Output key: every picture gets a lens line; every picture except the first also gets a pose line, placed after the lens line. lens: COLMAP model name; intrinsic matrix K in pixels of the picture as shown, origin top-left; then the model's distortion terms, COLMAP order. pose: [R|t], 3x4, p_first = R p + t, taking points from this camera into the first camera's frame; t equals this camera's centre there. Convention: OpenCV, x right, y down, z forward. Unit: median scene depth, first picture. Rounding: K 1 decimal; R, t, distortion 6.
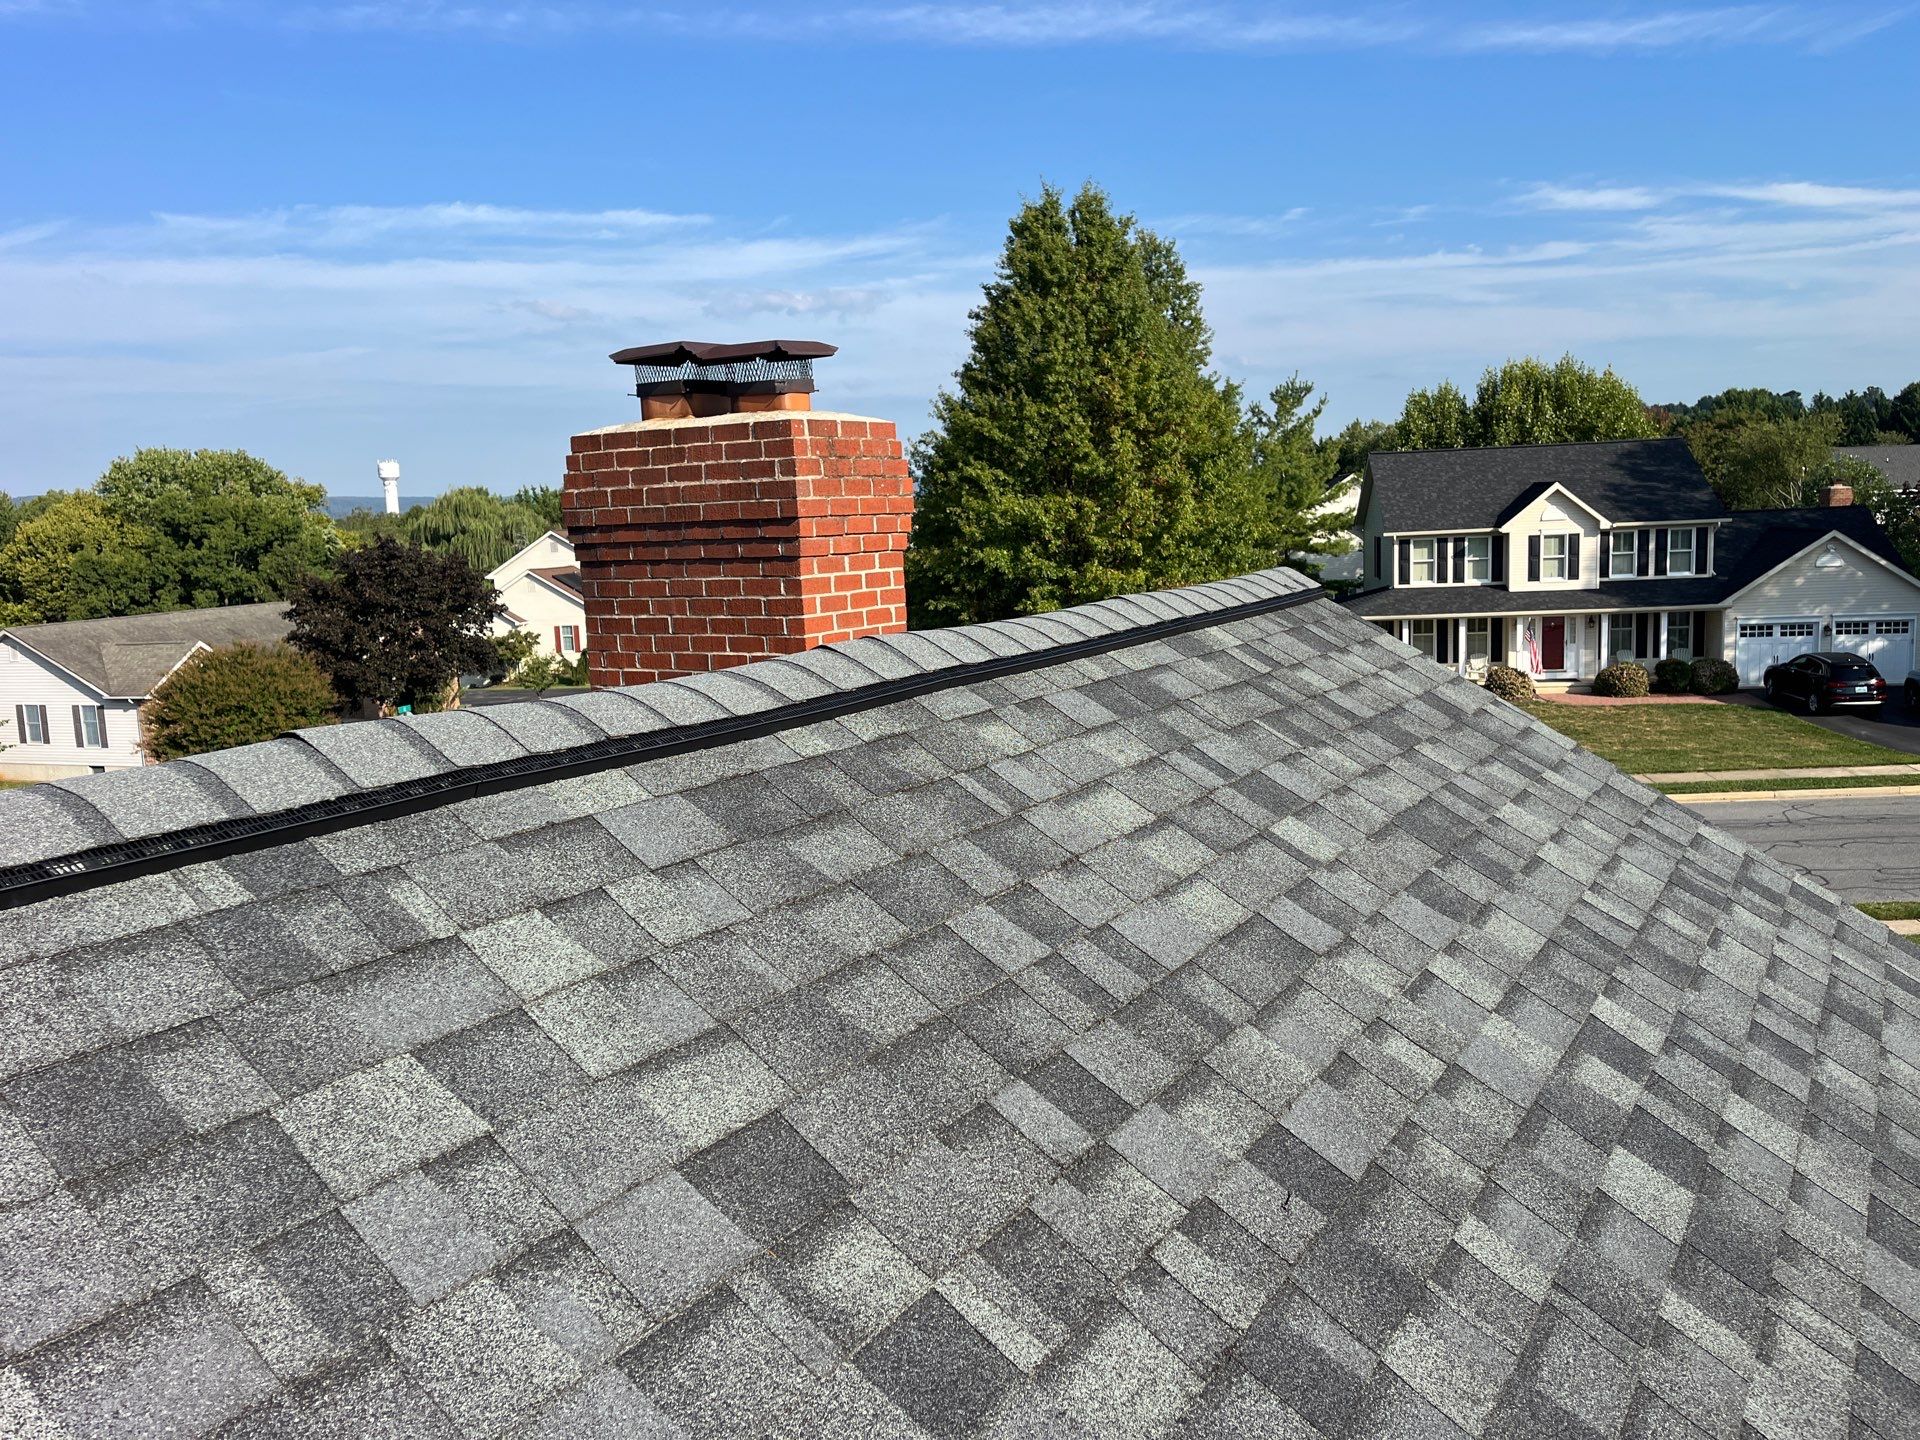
lens RADIAL K [[1466.5, 0, 969.0], [0, 1466.5, 711.1], [0, 0, 1]] dist [0.003511, -0.000361]
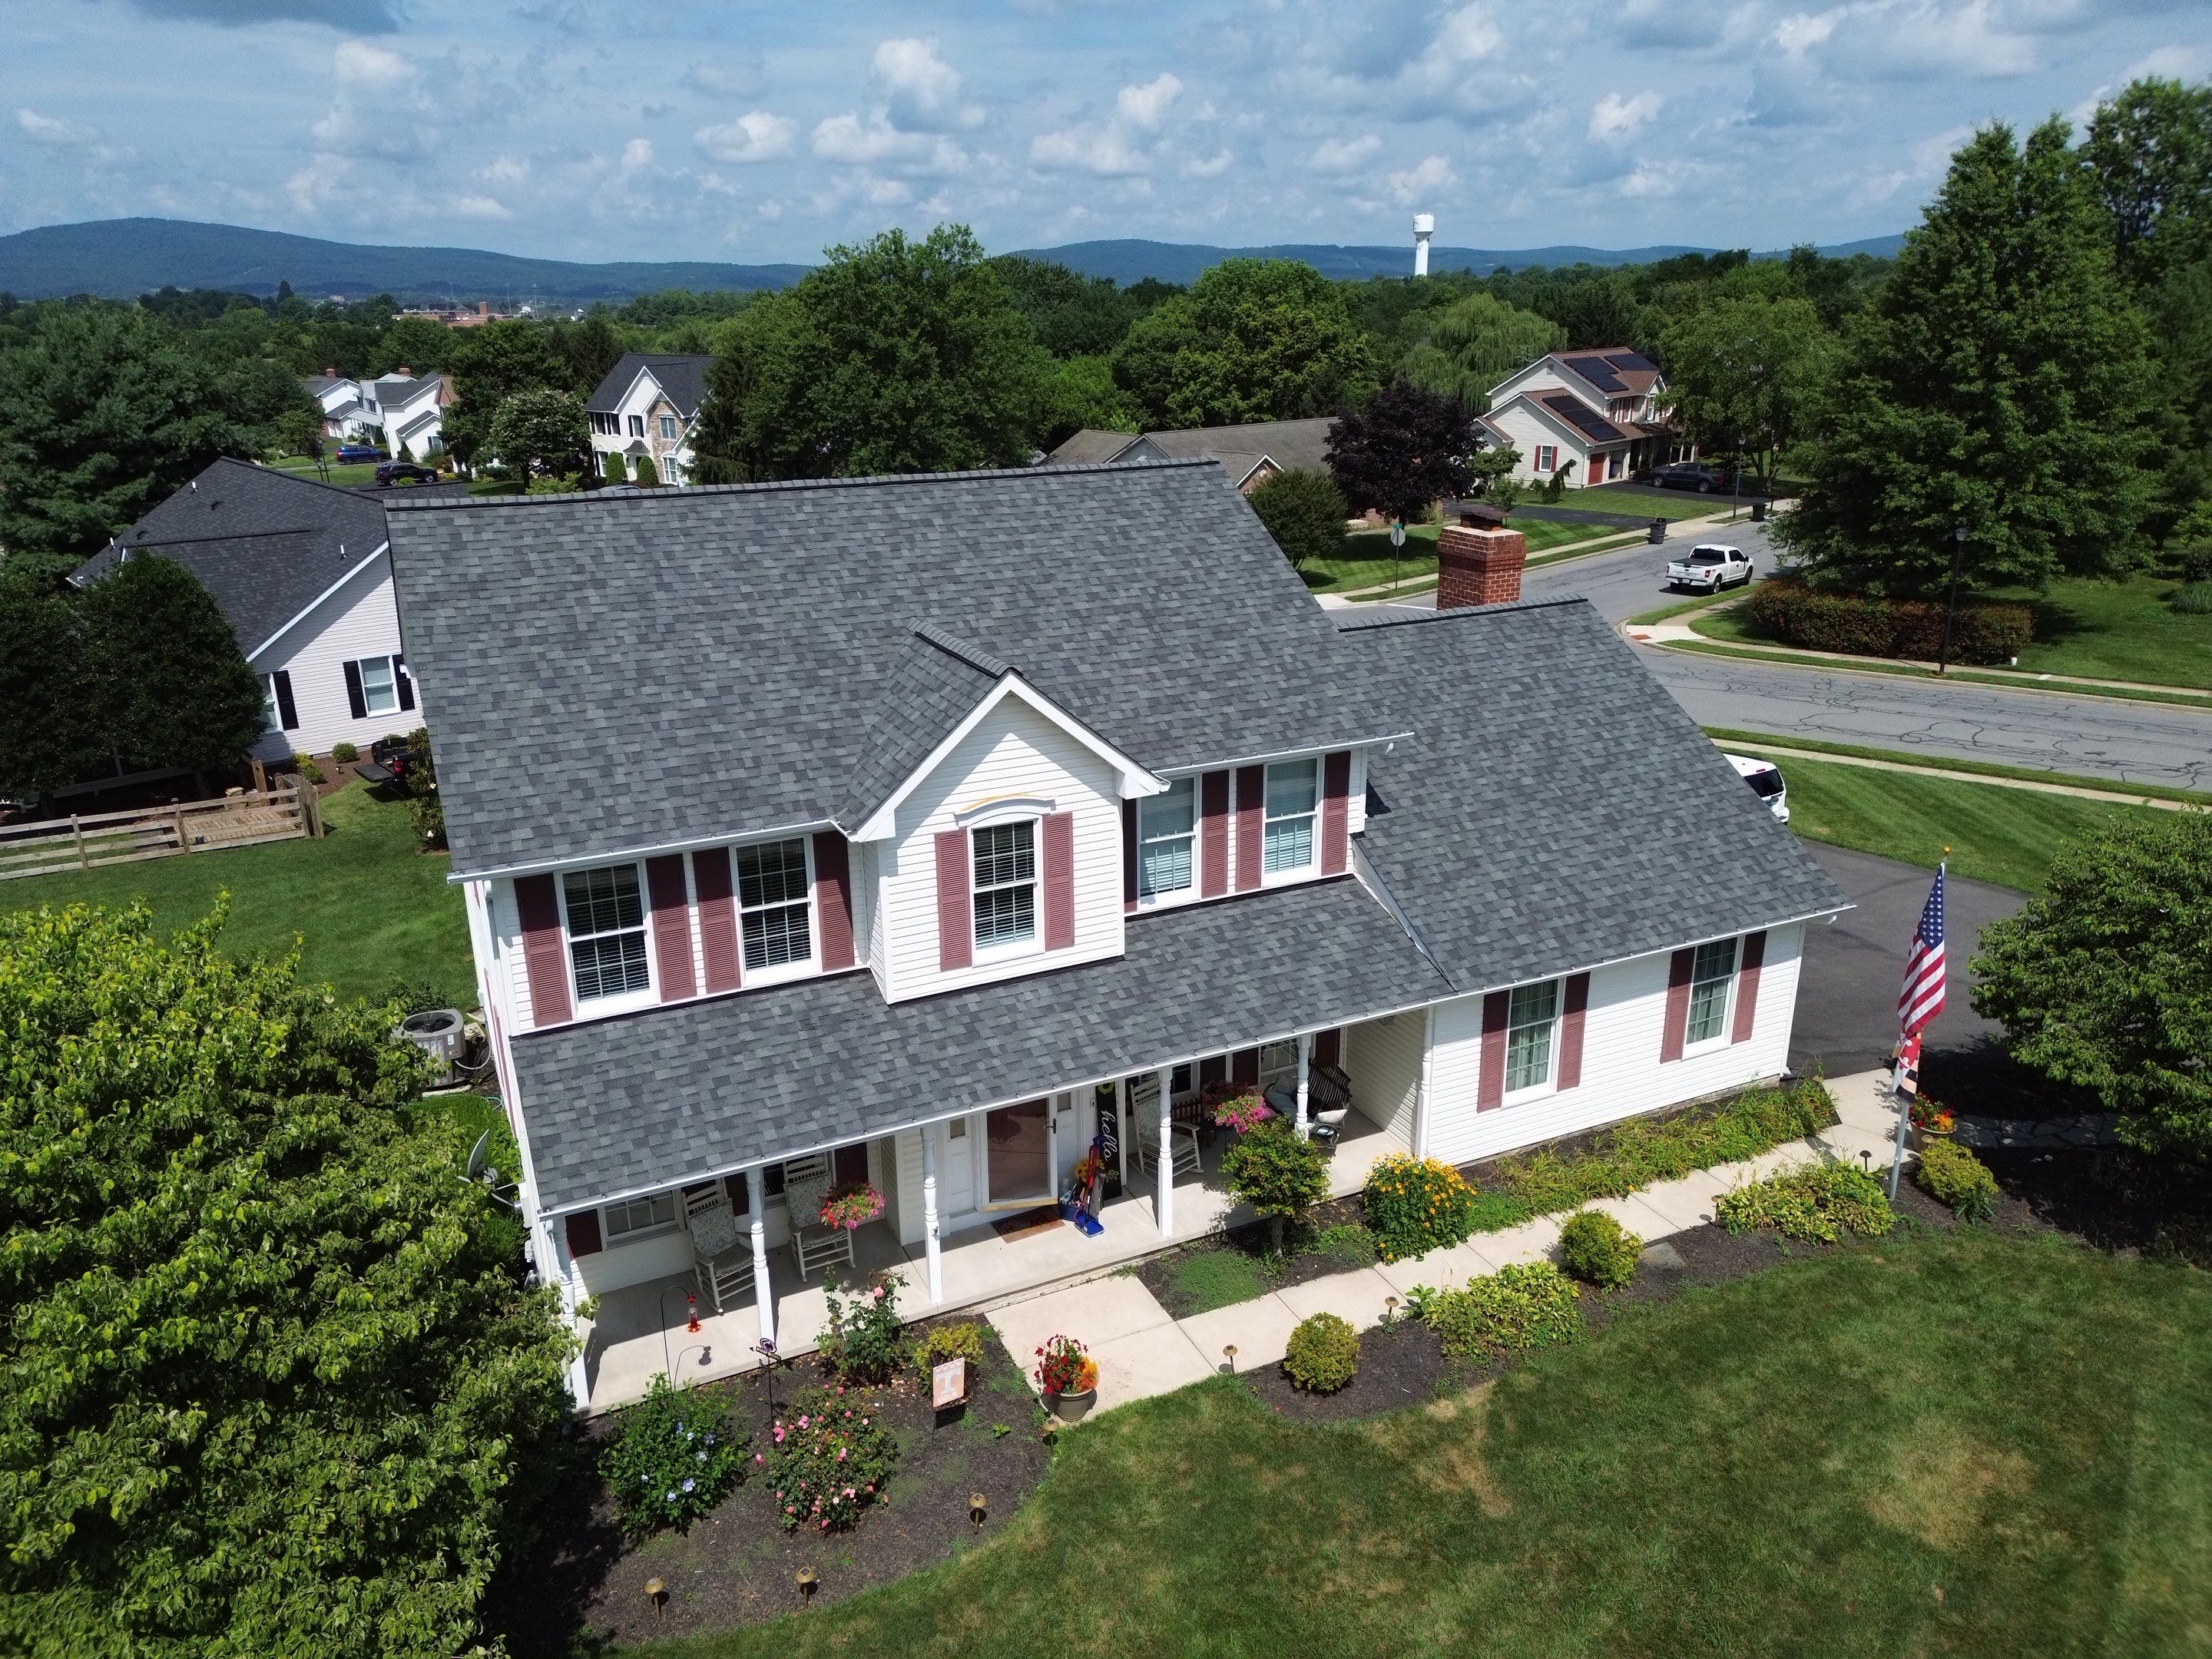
lens RADIAL K [[1559.5, 0, 1104.8], [0, 1559.5, 814.2], [0, 0, 1]] dist [0.062896, -0.058178]
pose [[0.847579, 0.199425, -0.491772, 0.110716], [-0.098179, 0.969633, 0.223995, -0.028115], [0.521509, -0.141572, 0.841419, -0.291839]]
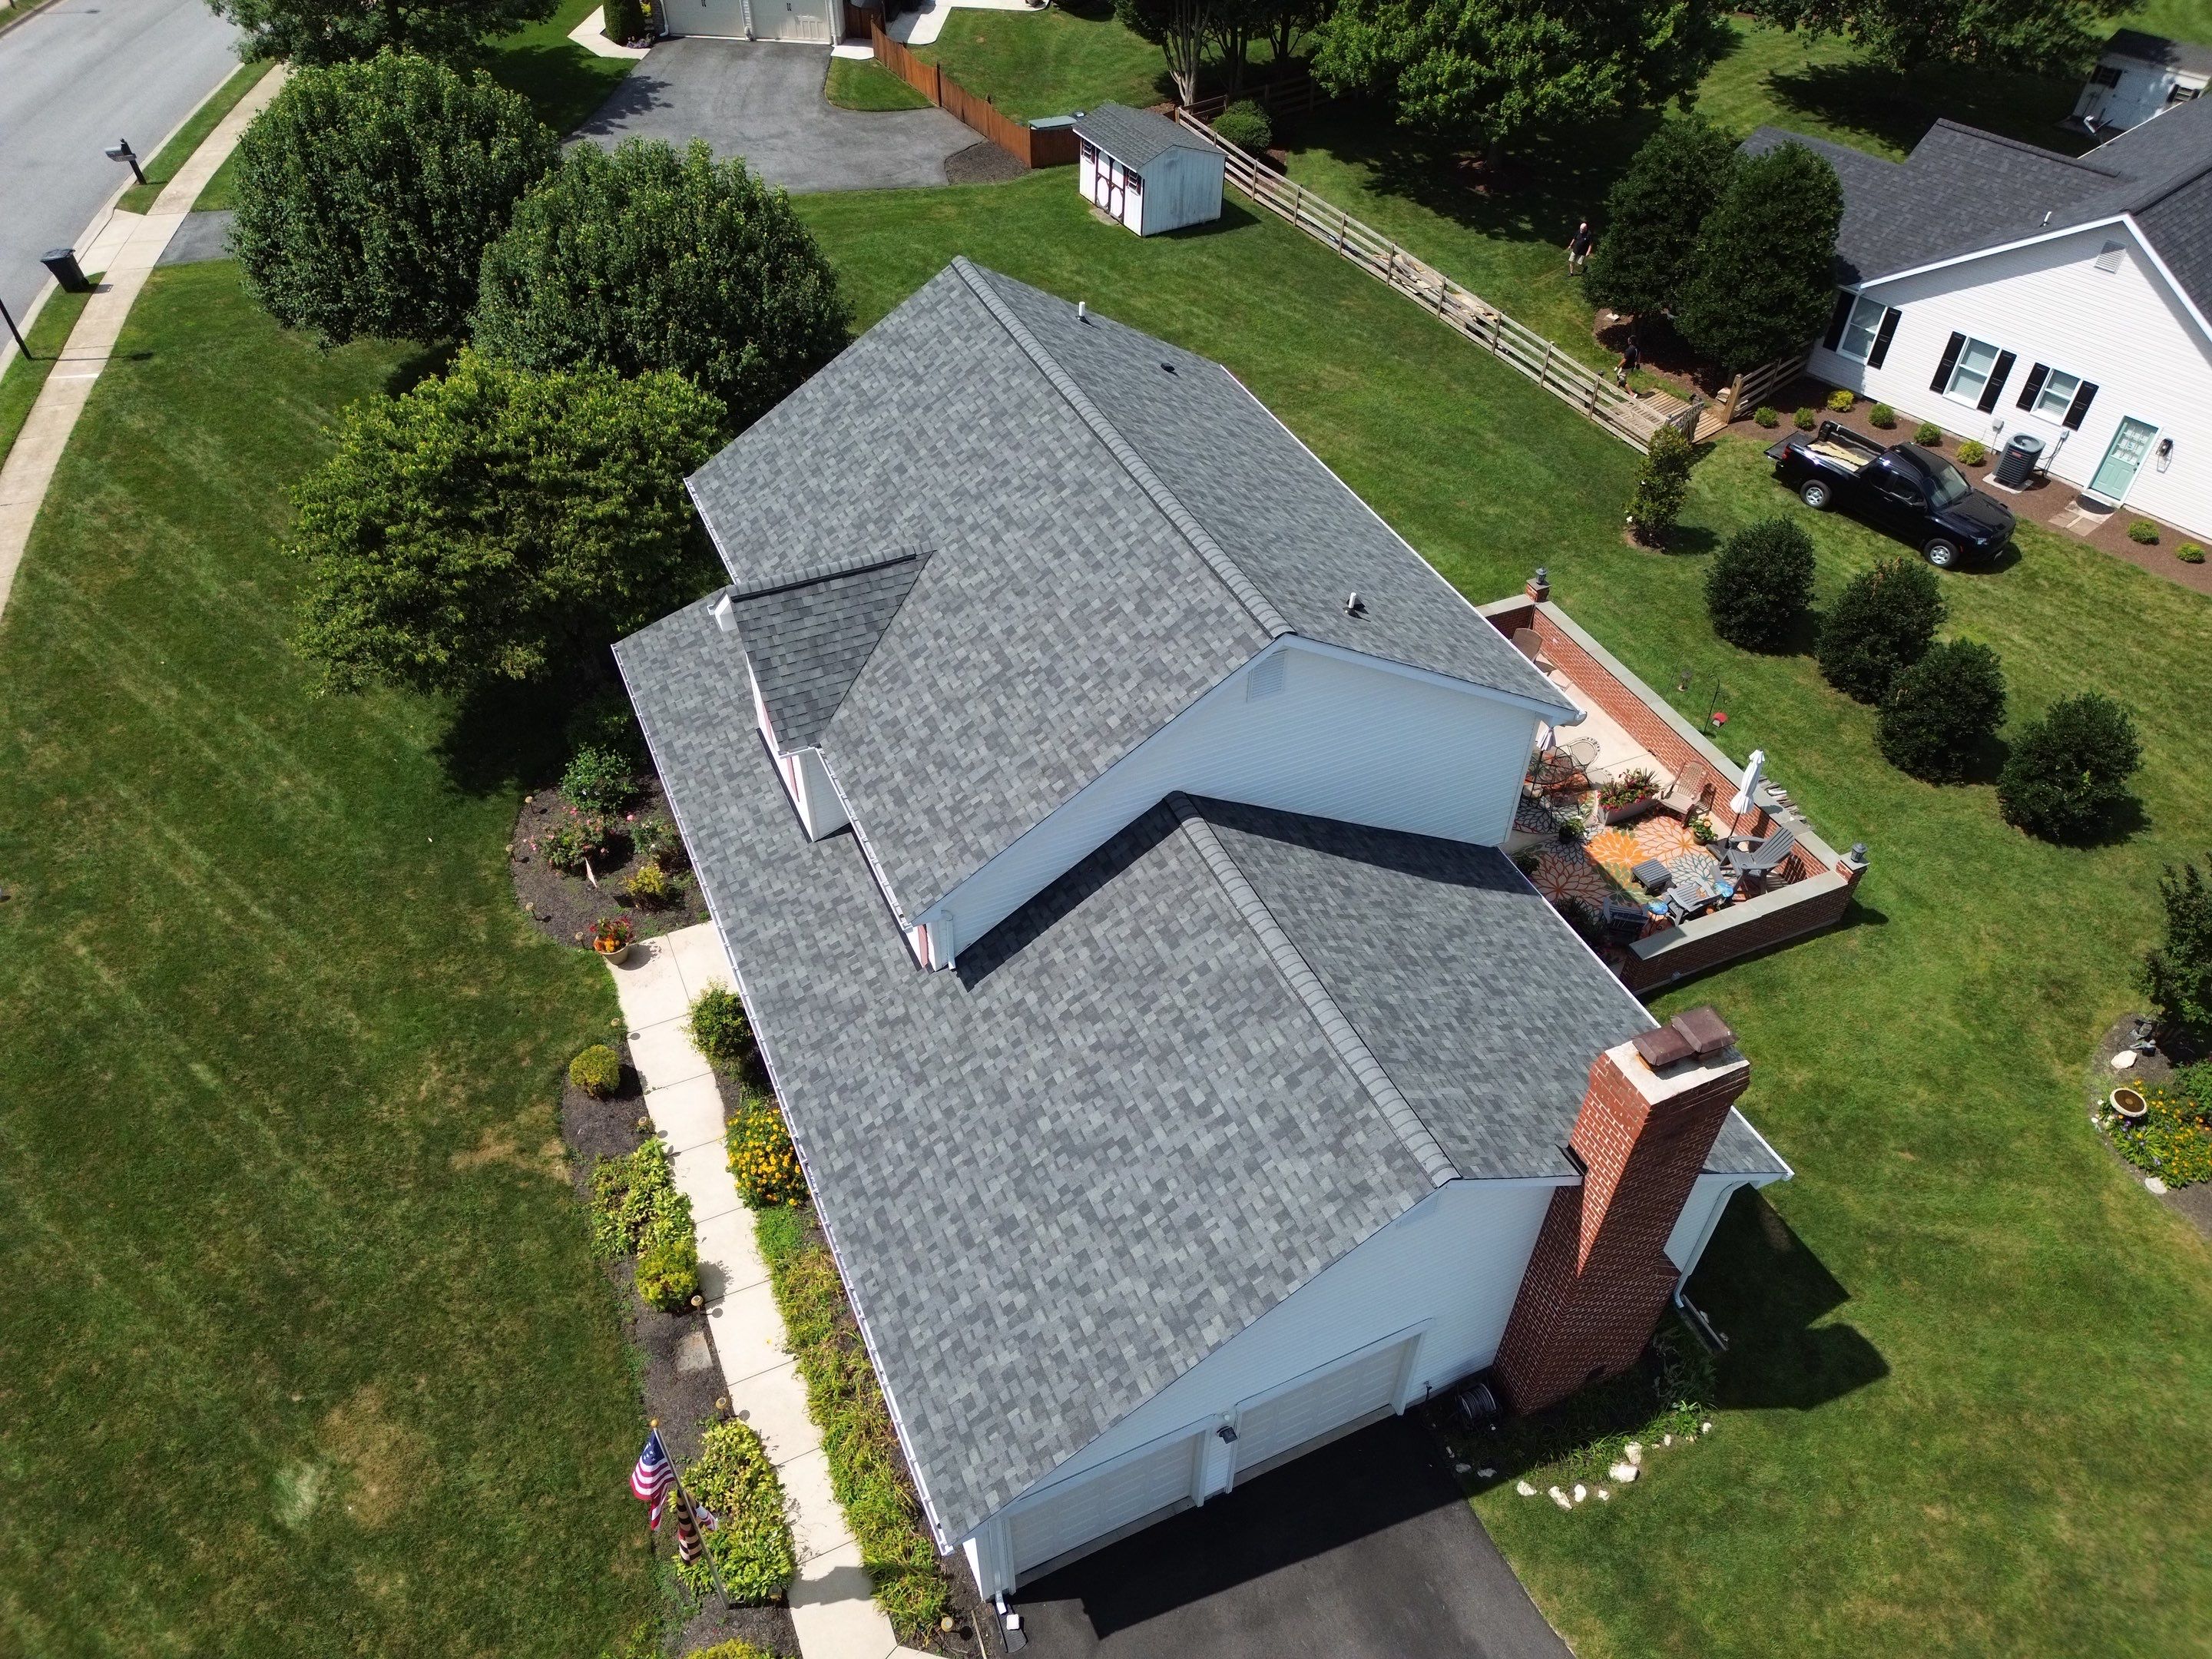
lens RADIAL K [[1559.5, 0, 1112.2], [0, 1559.5, 816.1], [0, 0, 1]] dist [0.062896, -0.058178]
pose [[-0.544614, 0.605313, -0.580510, 0.143718], [-0.099962, 0.640382, 0.761524, -0.209930], [0.832708, 0.472765, -0.288253, 0.075390]]
